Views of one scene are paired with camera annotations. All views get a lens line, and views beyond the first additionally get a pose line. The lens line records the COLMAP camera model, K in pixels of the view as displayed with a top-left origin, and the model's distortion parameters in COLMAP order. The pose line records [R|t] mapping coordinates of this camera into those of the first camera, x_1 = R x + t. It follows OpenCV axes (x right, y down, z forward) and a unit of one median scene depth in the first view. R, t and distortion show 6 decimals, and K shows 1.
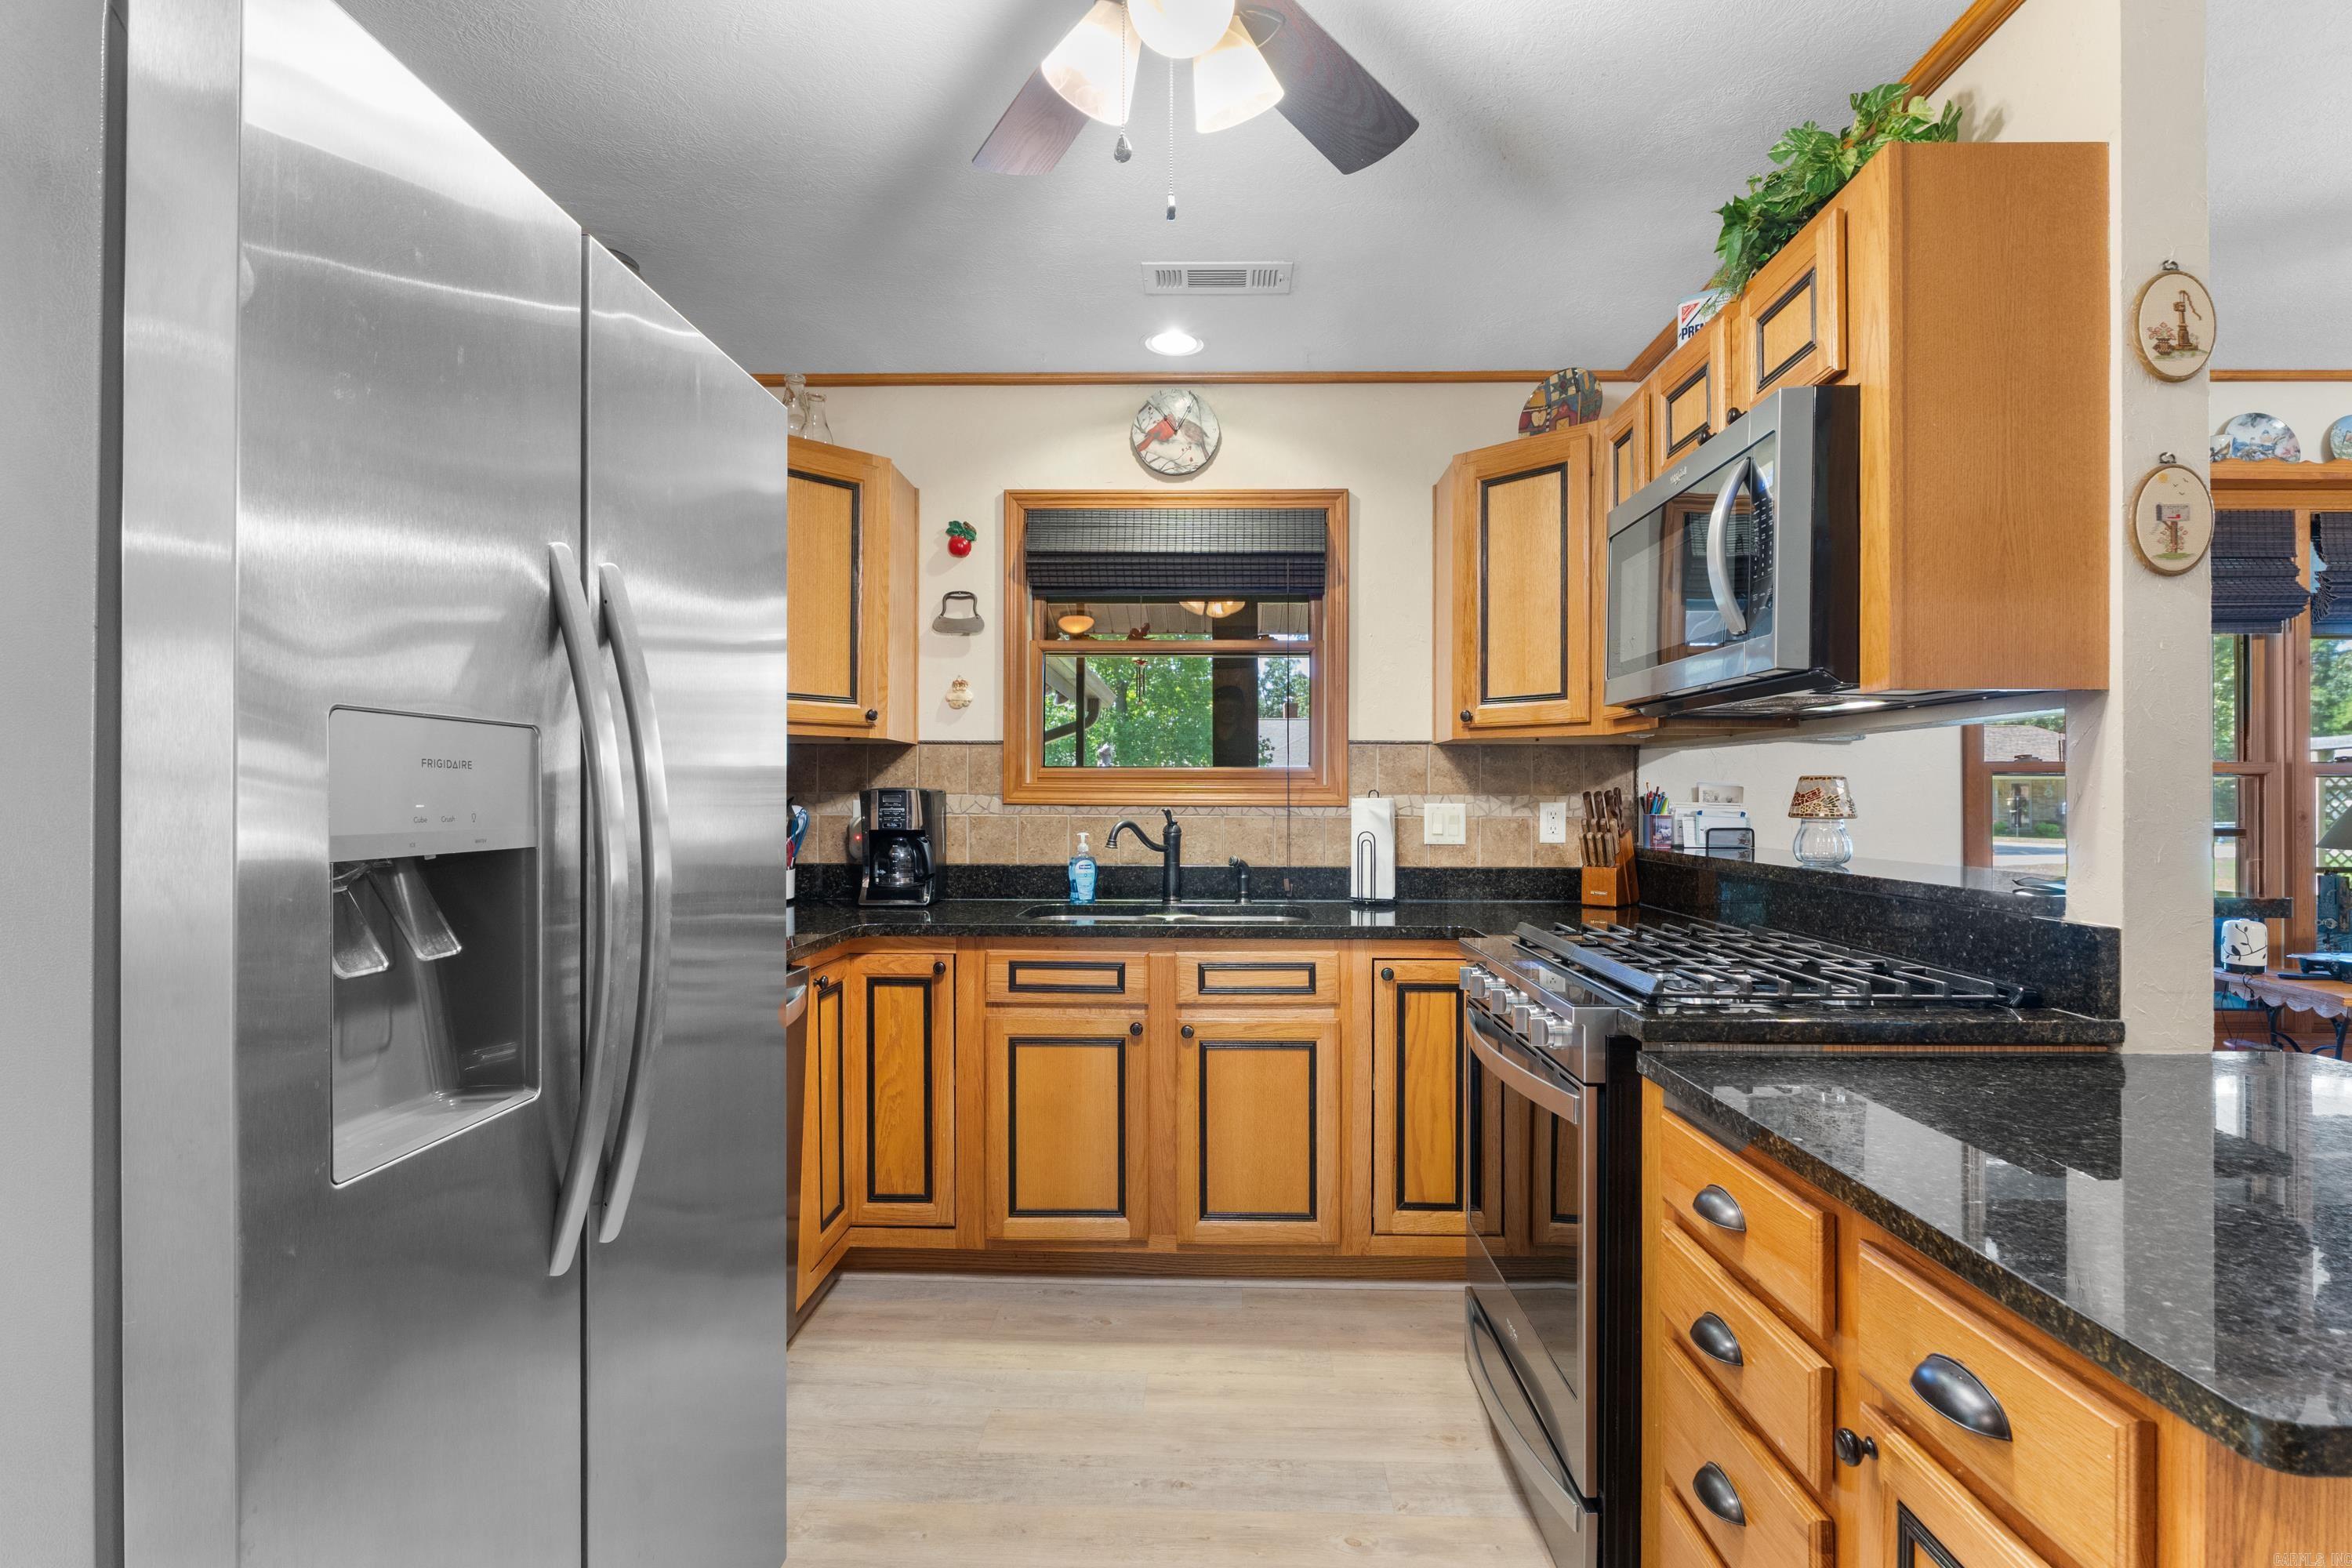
lens RADIAL K [[1117.3, 0, 1194.9], [0, 1117.3, 793.9], [0, 0, 1]] dist [-0.010951, -0.000794]
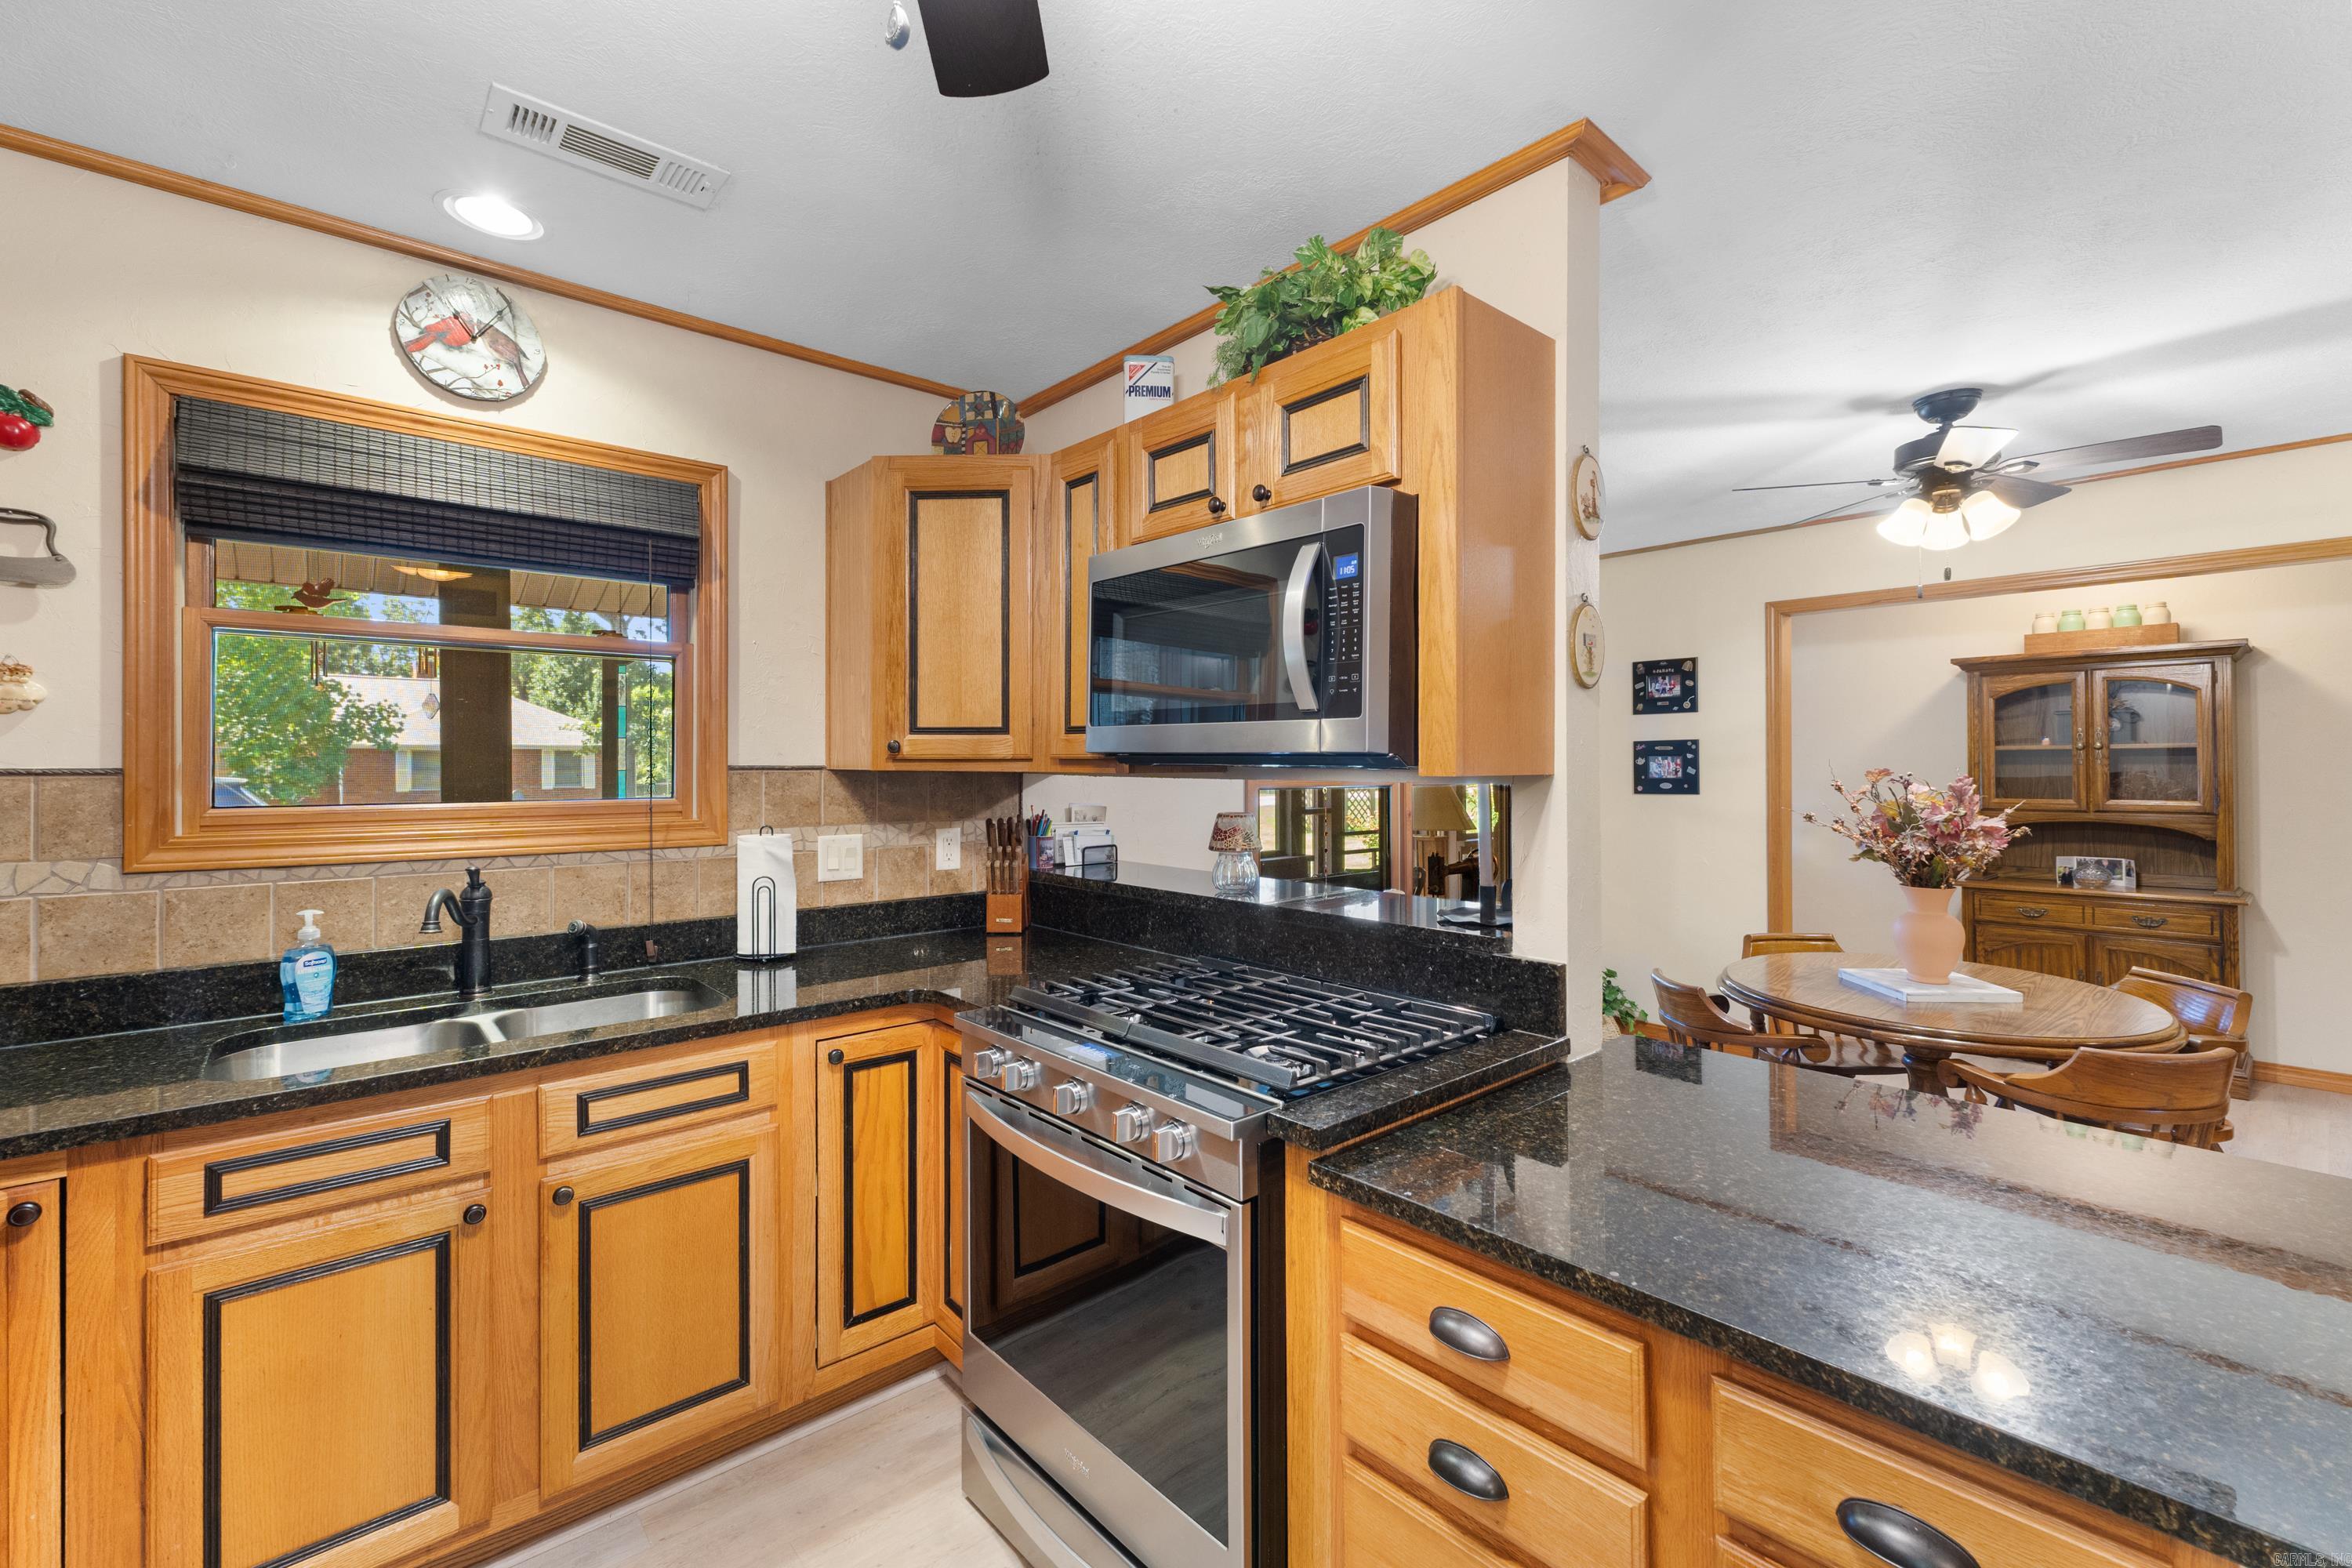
lens RADIAL K [[1001.7, 0, 1196.4], [0, 1001.7, 762.6], [0, 0, 1]] dist [0.007371, -0.000954]
pose [[0.732063, -0.002947, 0.681230, -0.121424], [0.001321, 0.999995, 0.002906, -0.053316], [-0.681235, -0.001228, 0.732064, 0.210648]]
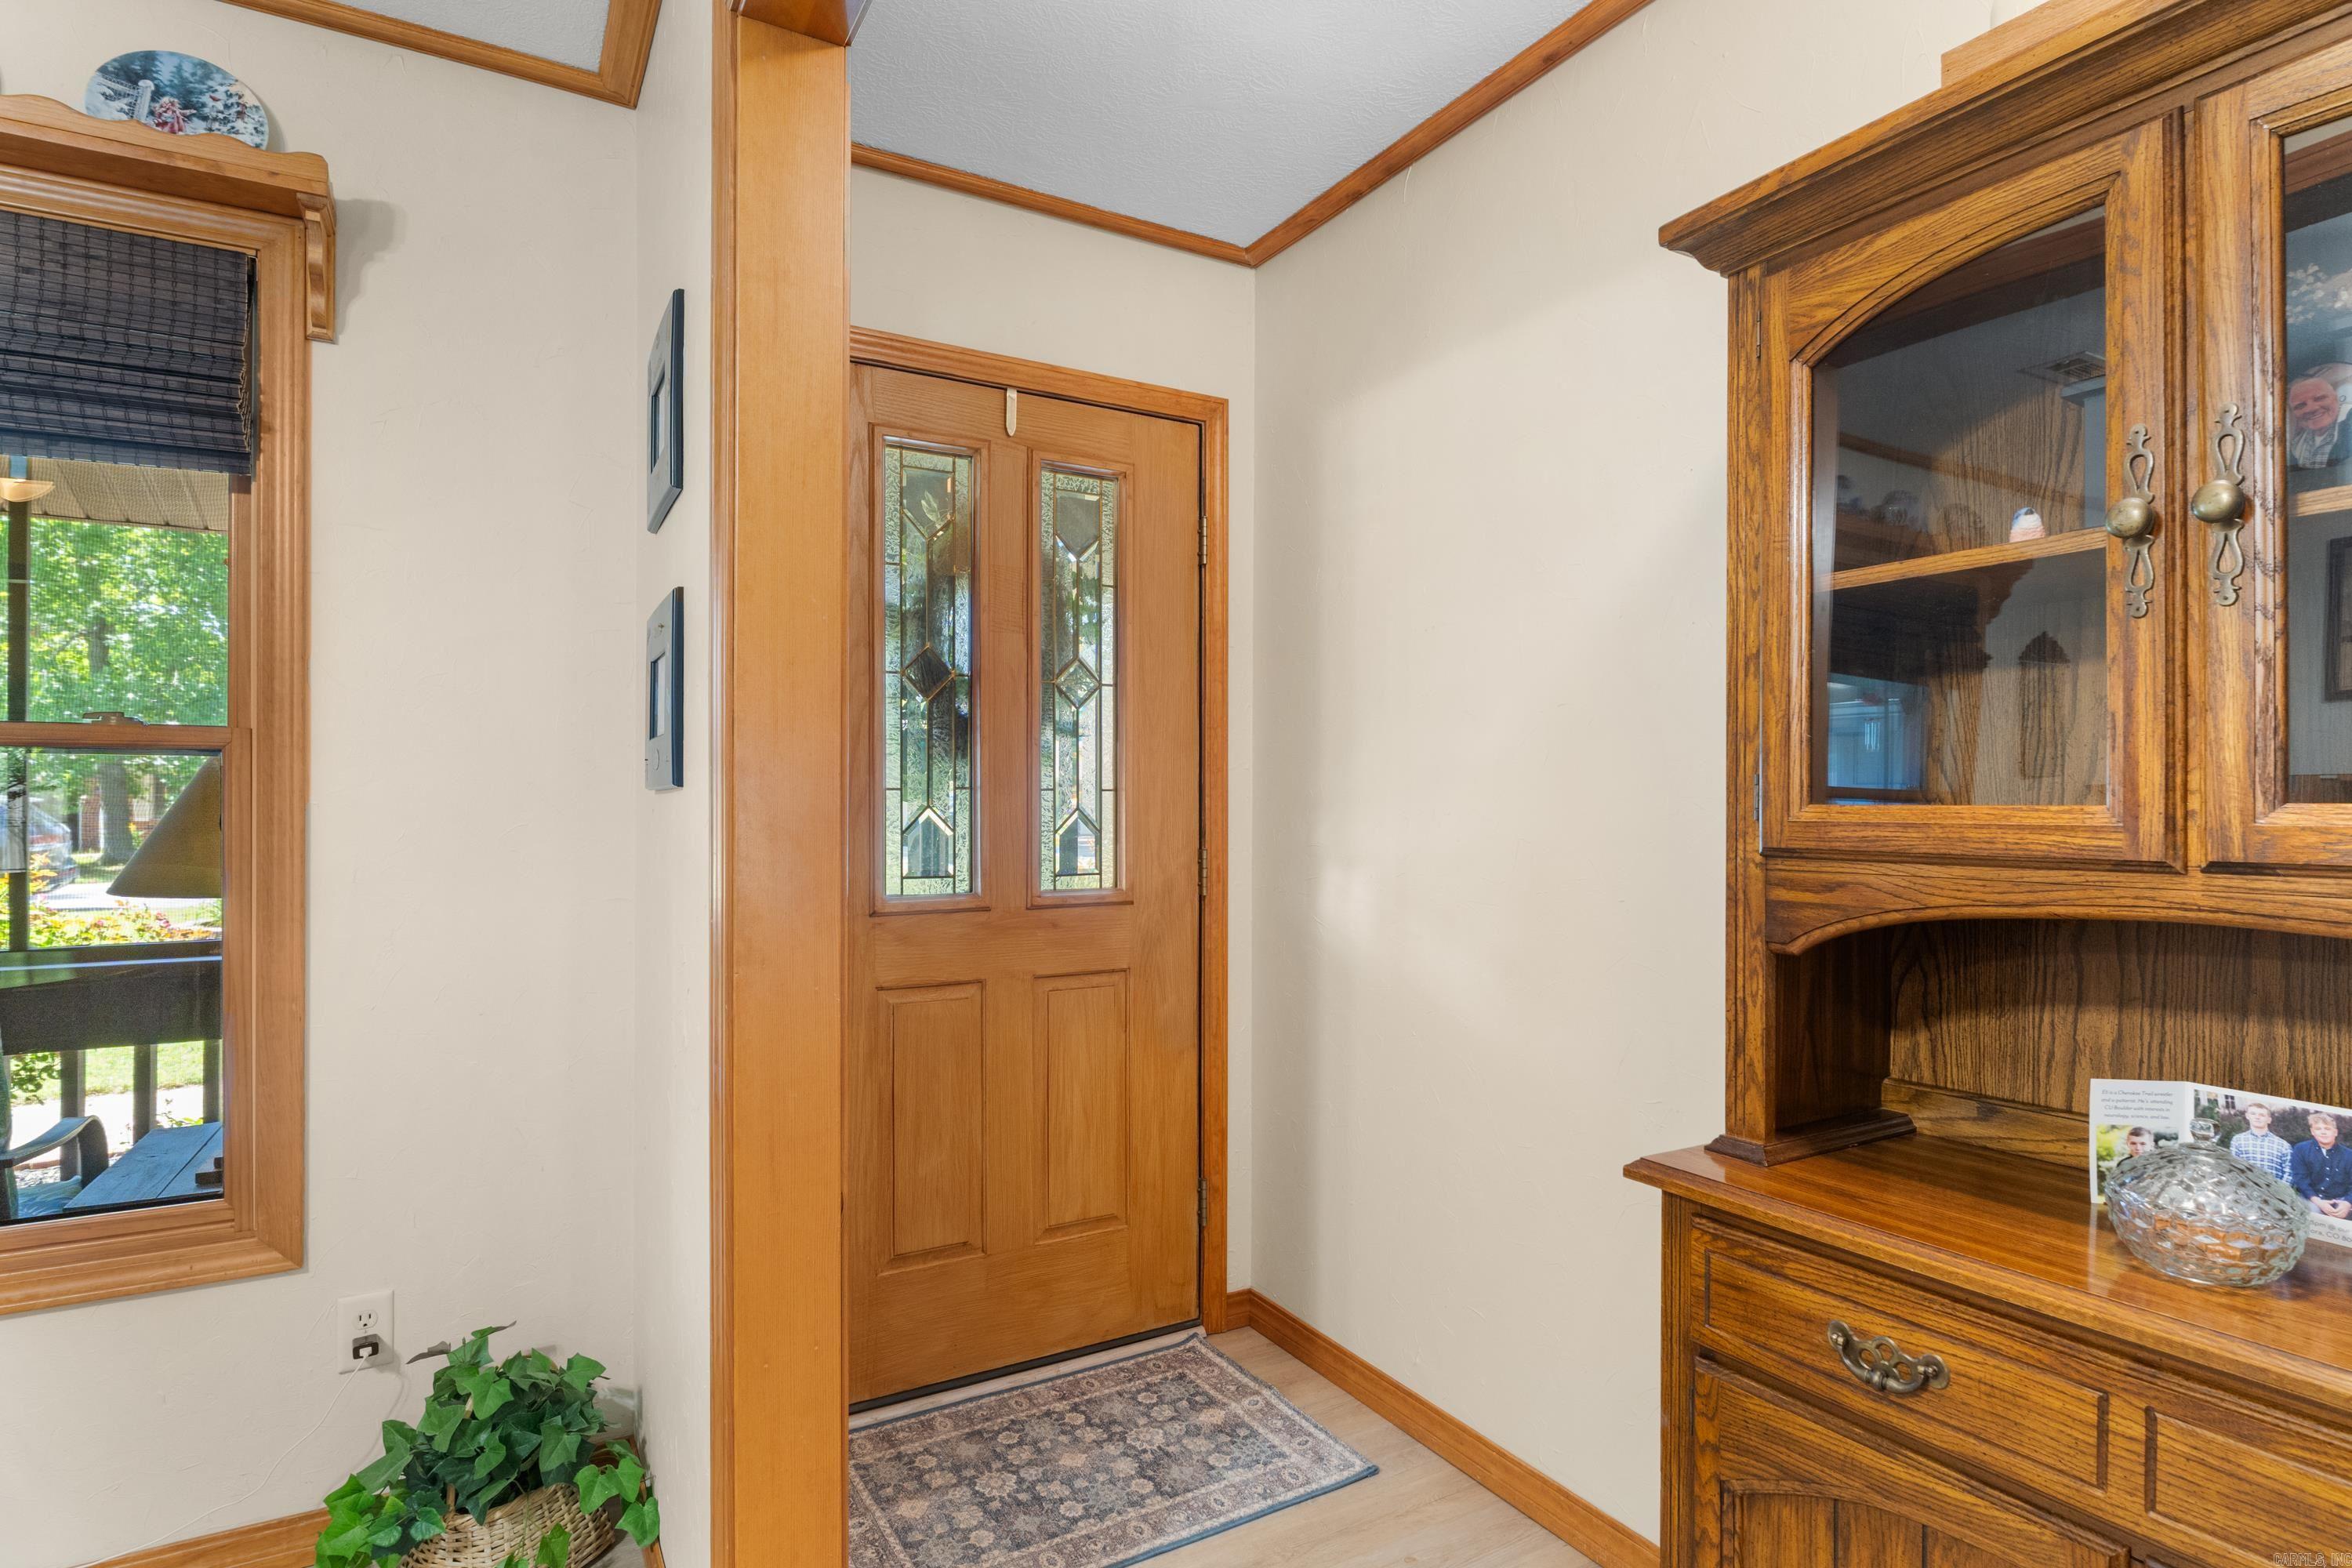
lens RADIAL K [[1221.3, 0, 1171.8], [0, 1221.3, 799.6], [0, 0, 1]] dist [-0.012126, -0.000670]
pose [[0.850162, 0.003062, 0.526513, 1.374362], [-0.005454, 0.999981, 0.002990, 0.003996], [-0.526493, -0.005414, 0.850162, 0.262253]]
